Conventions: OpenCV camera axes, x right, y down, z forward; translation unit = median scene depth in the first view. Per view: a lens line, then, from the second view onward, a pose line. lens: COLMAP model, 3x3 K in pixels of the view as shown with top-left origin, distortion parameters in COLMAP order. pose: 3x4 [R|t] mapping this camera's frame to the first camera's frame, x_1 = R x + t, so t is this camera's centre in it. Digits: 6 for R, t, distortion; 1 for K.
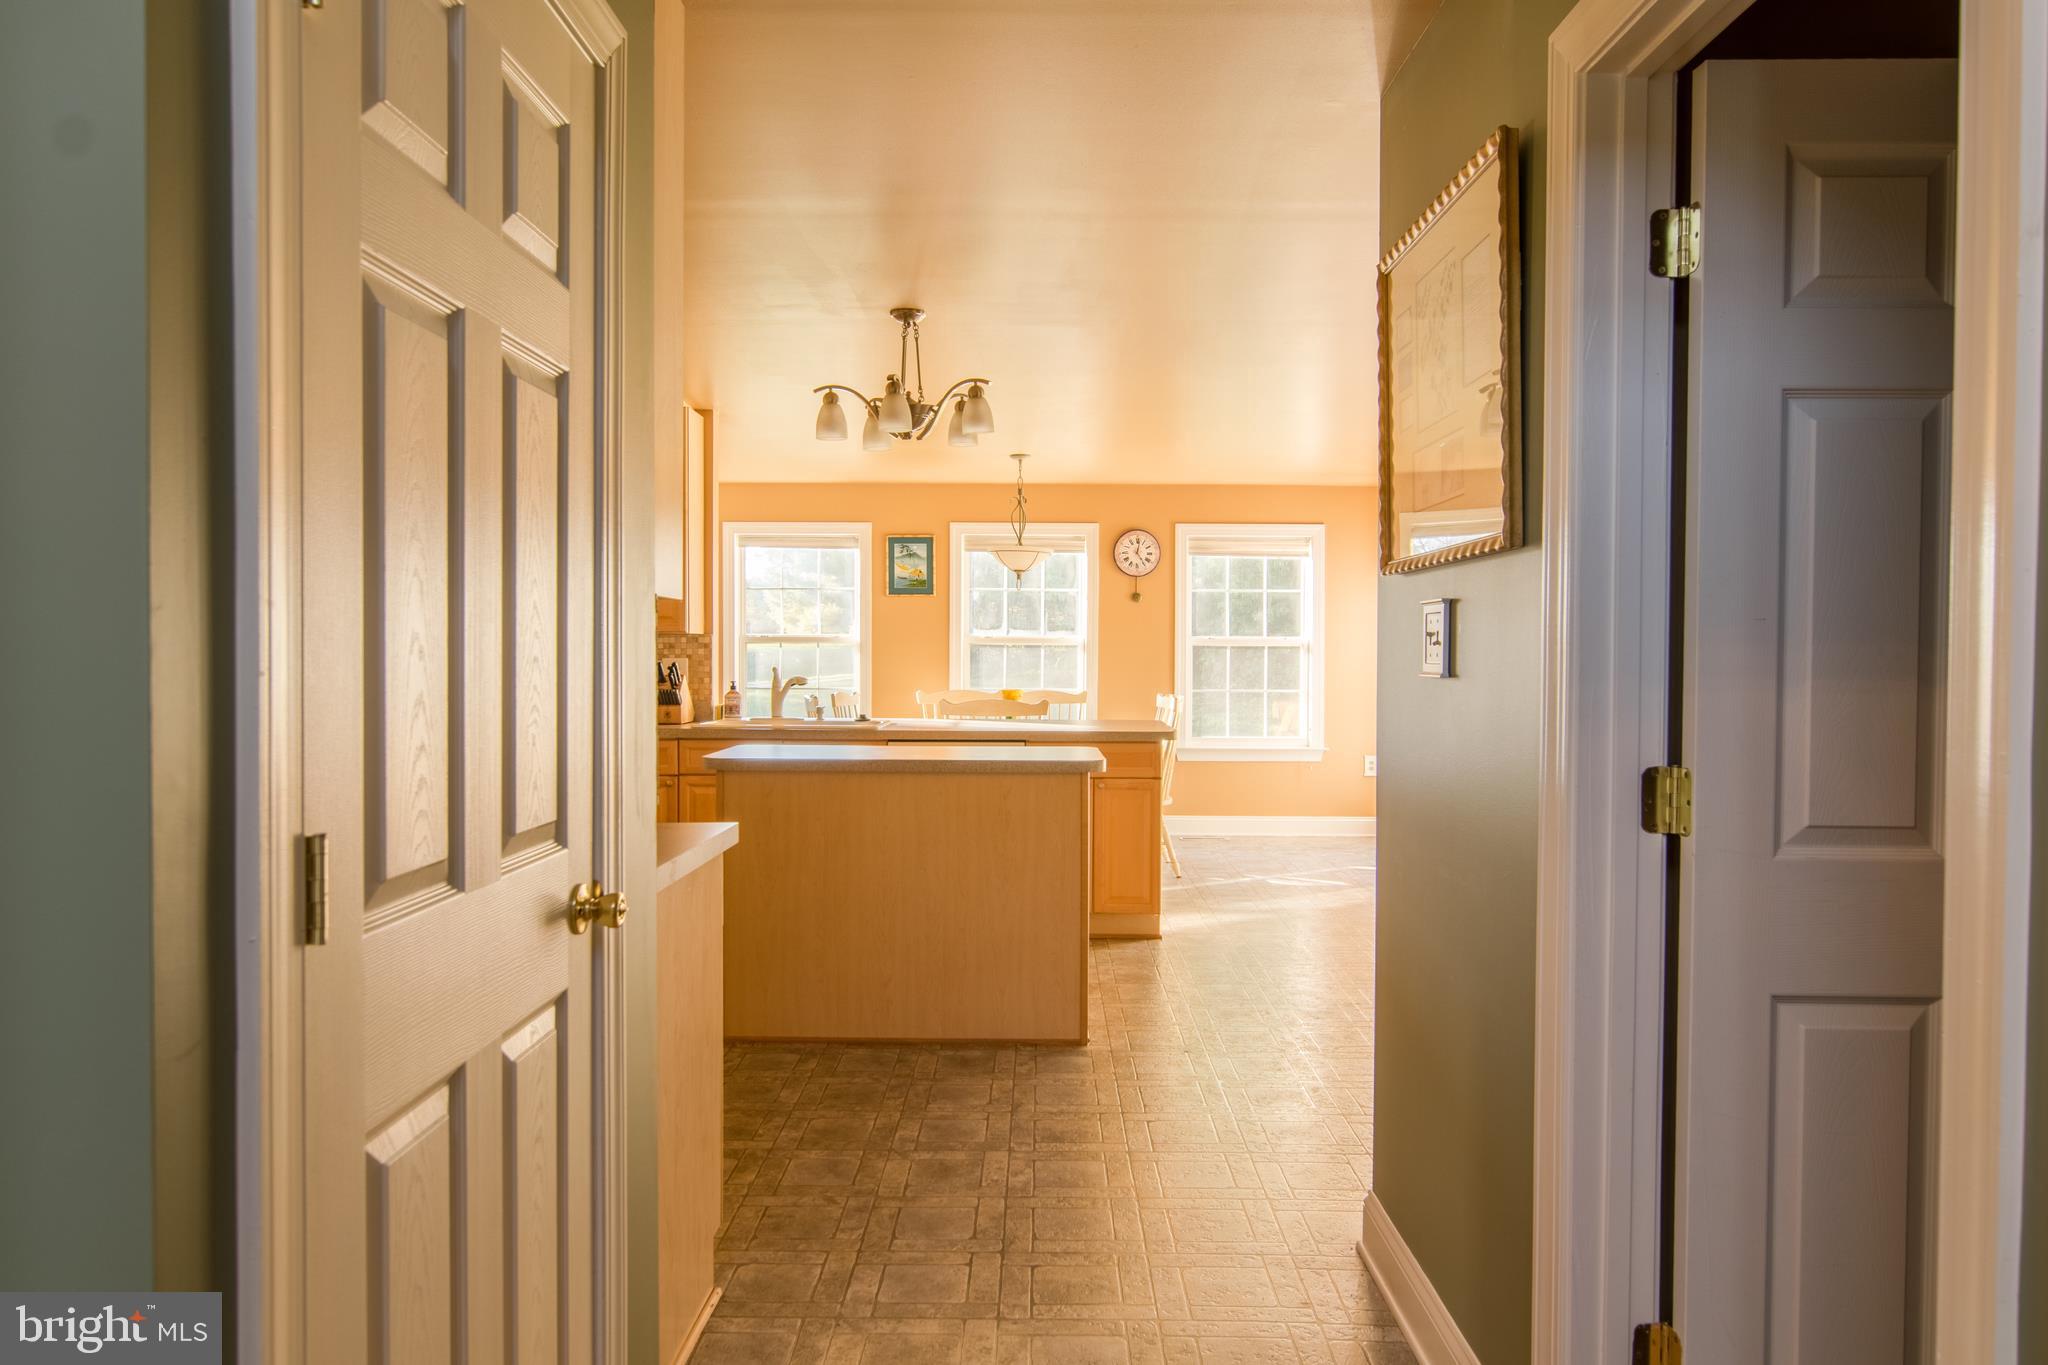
lens RADIAL K [[1371.4, 0, 1031.2], [0, 1371.4, 668.4], [0, 0, 1]] dist [-0.000121, 0.000286]
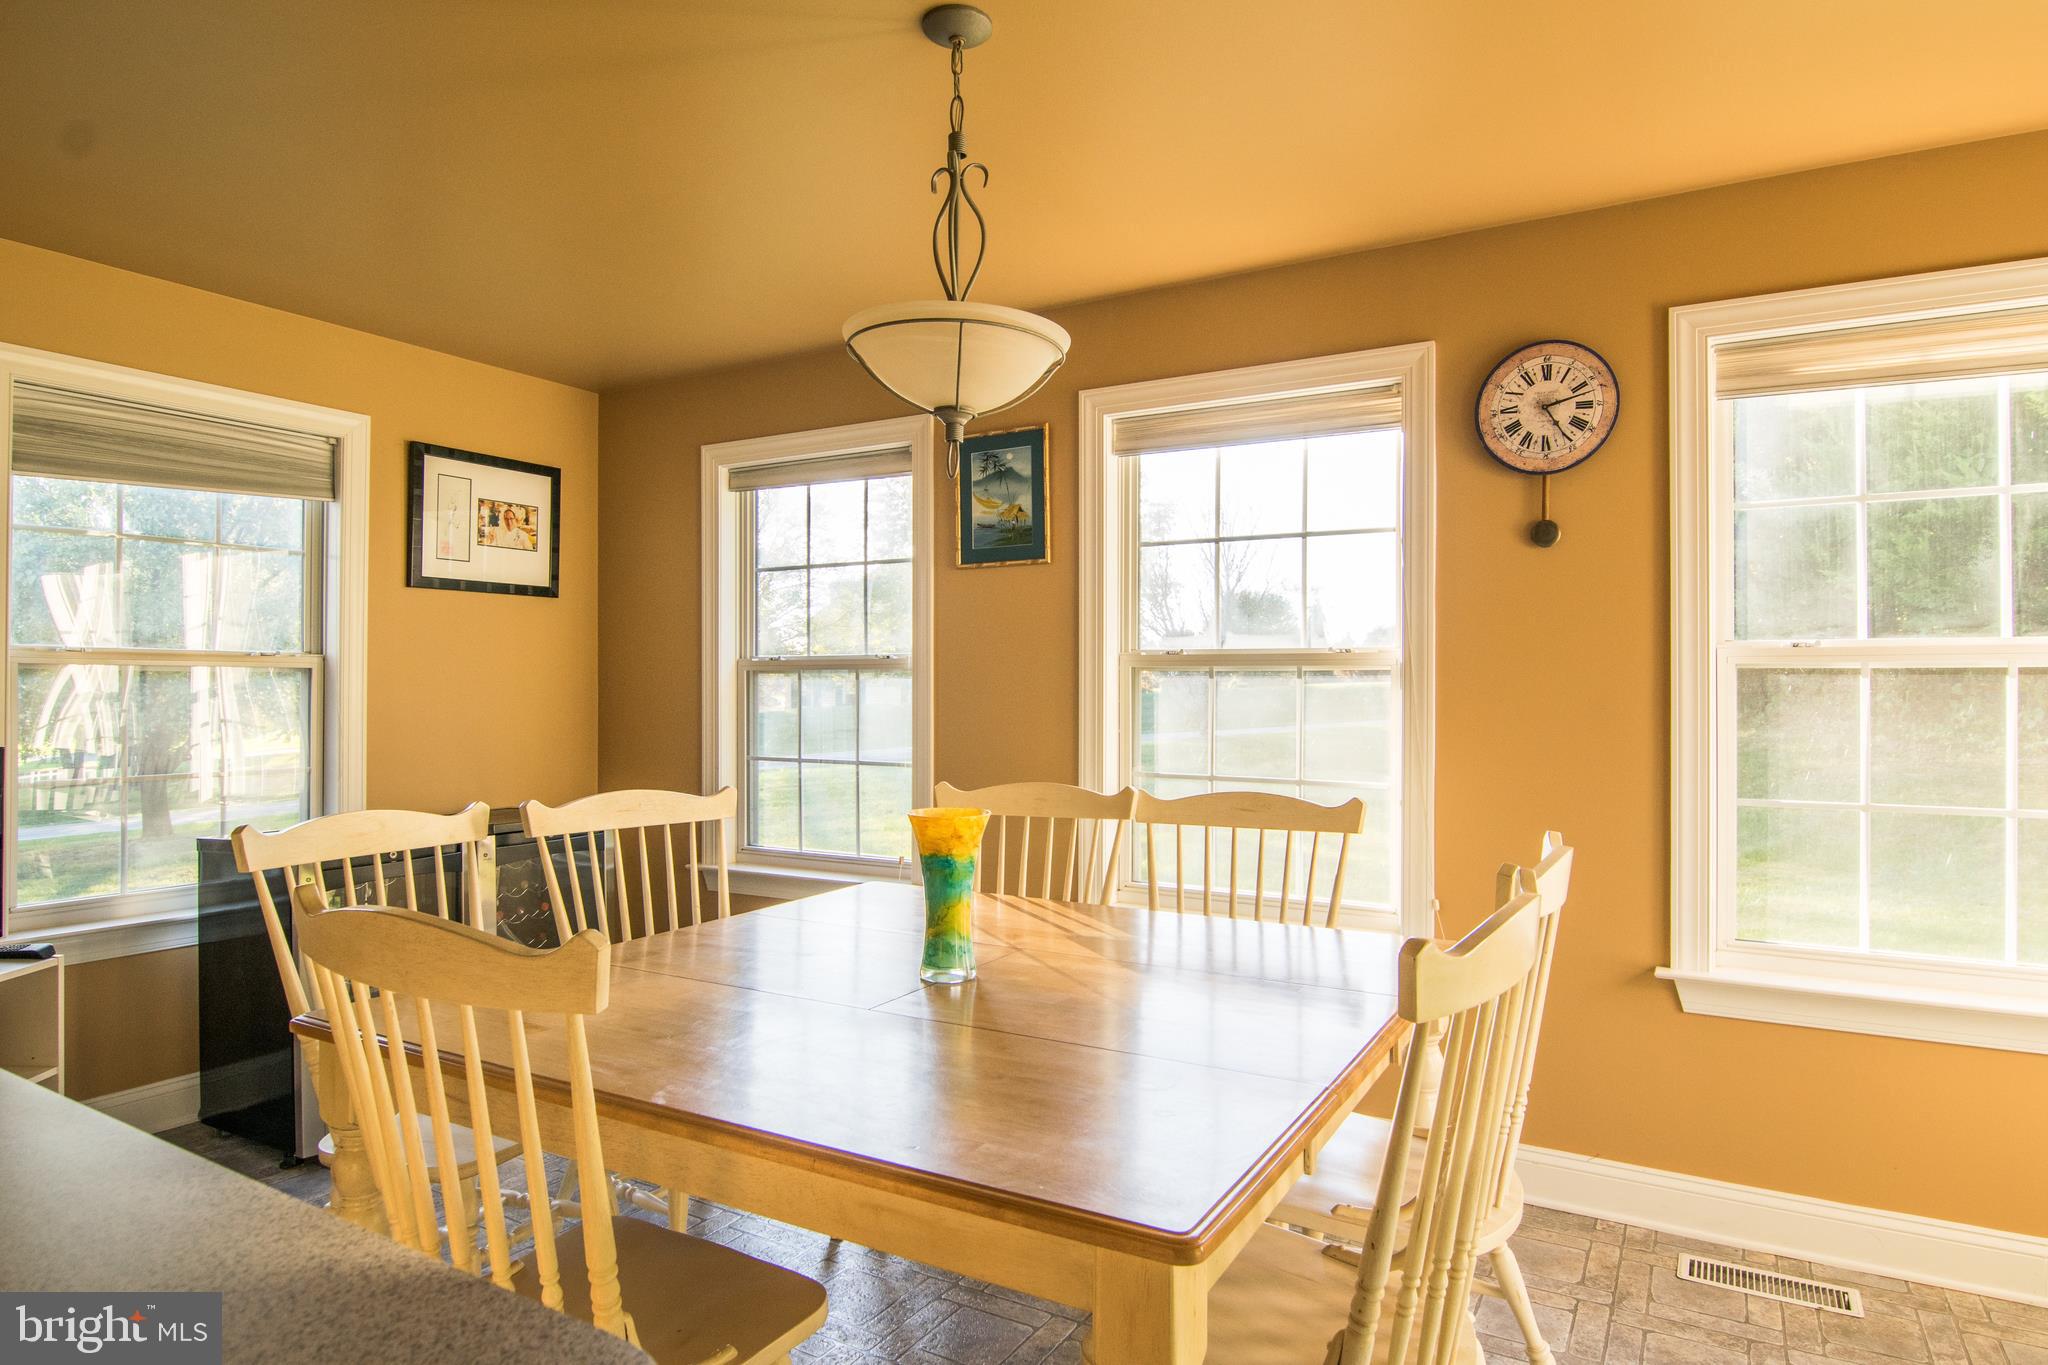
lens RADIAL K [[1147.8, 0, 1009.4], [0, 1147.8, 684.8], [0, 0, 1]] dist [-0.006681, -0.002549]
pose [[0.866093, -0.003603, -0.499870, 0.104735], [-0.002646, 0.999927, -0.011792, -0.008238], [0.499876, 0.011535, 0.866020, 0.671852]]
